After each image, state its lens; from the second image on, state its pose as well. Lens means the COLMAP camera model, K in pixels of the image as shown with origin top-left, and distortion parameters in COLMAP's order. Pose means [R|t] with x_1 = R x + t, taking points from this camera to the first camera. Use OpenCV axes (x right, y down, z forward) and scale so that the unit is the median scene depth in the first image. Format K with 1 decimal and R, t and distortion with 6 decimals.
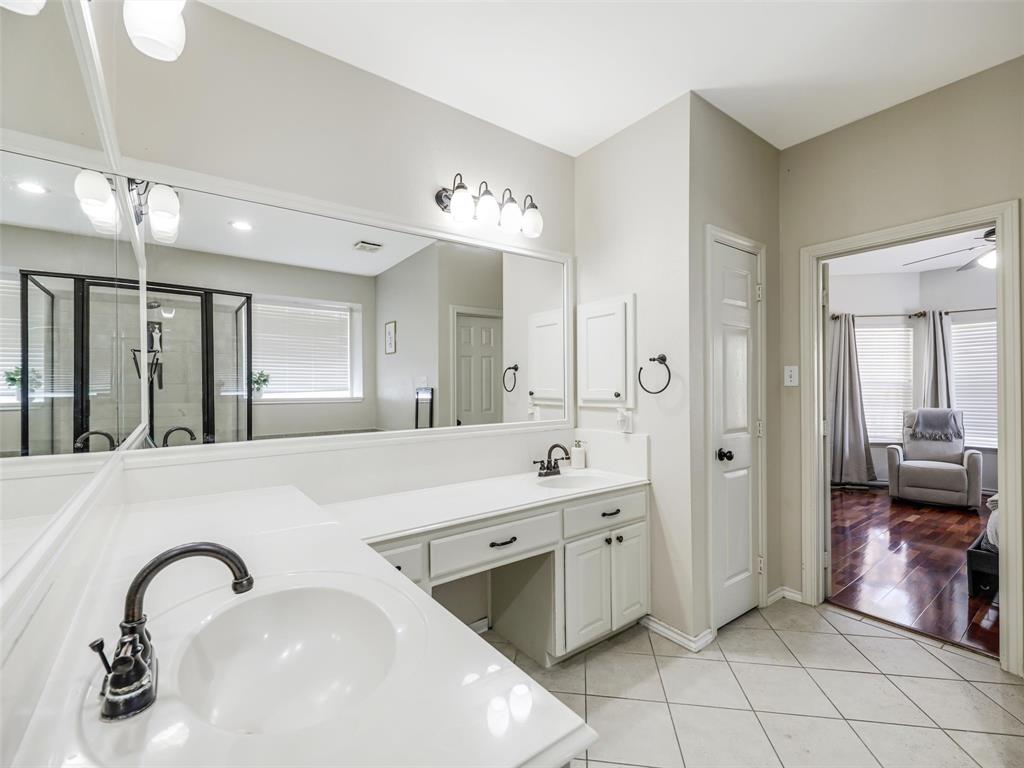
lens RADIAL K [[457.4, 0, 512.0], [0, 457.4, 384.0], [0, 0, 1]] dist [-0.000387, -0.000194]
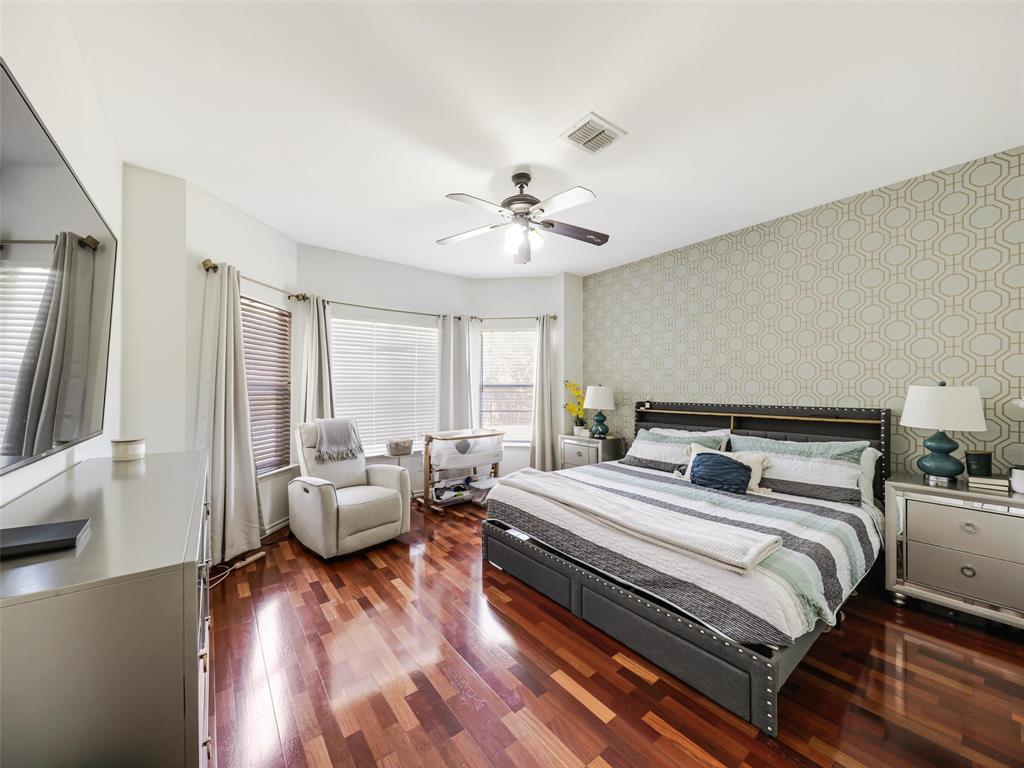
lens RADIAL K [[387.7, 0, 513.3], [0, 387.7, 387.9], [0, 0, 1]] dist [0.000033, -0.000016]
pose [[-0.023814, 0.008059, 0.999684, 0.247110], [0.000644, 0.999967, -0.008046, 0.005814], [-0.999716, 0.000452, -0.023819, 0.694123]]
